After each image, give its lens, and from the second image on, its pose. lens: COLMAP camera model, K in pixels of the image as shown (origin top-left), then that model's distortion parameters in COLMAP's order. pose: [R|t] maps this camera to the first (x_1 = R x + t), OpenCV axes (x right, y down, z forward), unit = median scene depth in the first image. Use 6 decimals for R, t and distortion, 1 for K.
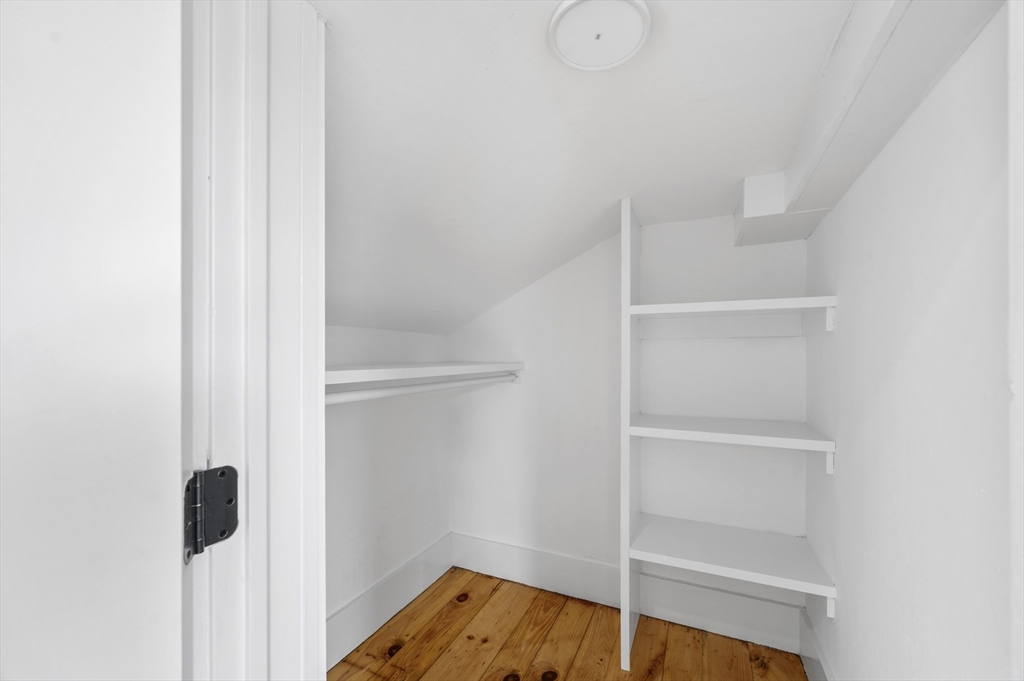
lens RADIAL K [[413.3, 0, 511.6], [0, 413.3, 347.6], [0, 0, 1]] dist [0.002469, -0.000027]
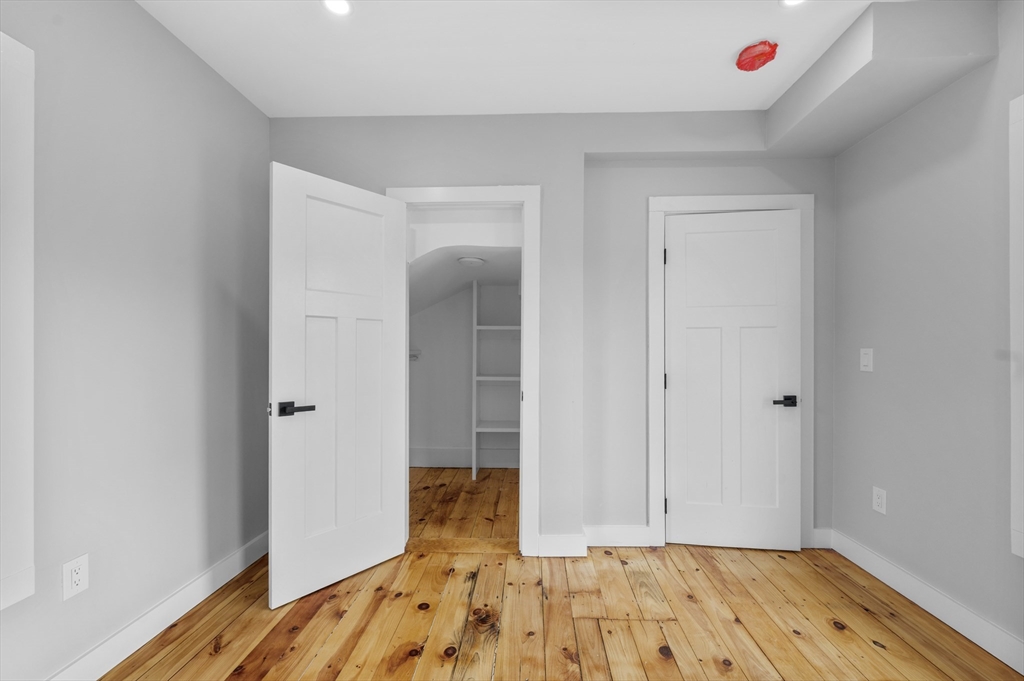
lens RADIAL K [[413.3, 0, 513.4], [0, 413.3, 342.3], [0, 0, 1]] dist [0.002469, -0.000027]
pose [[0.927932, 0.001596, 0.372747, -0.372152], [-0.004469, 0.999967, 0.006843, -0.020268], [-0.372724, -0.008016, 0.927908, -1.187247]]
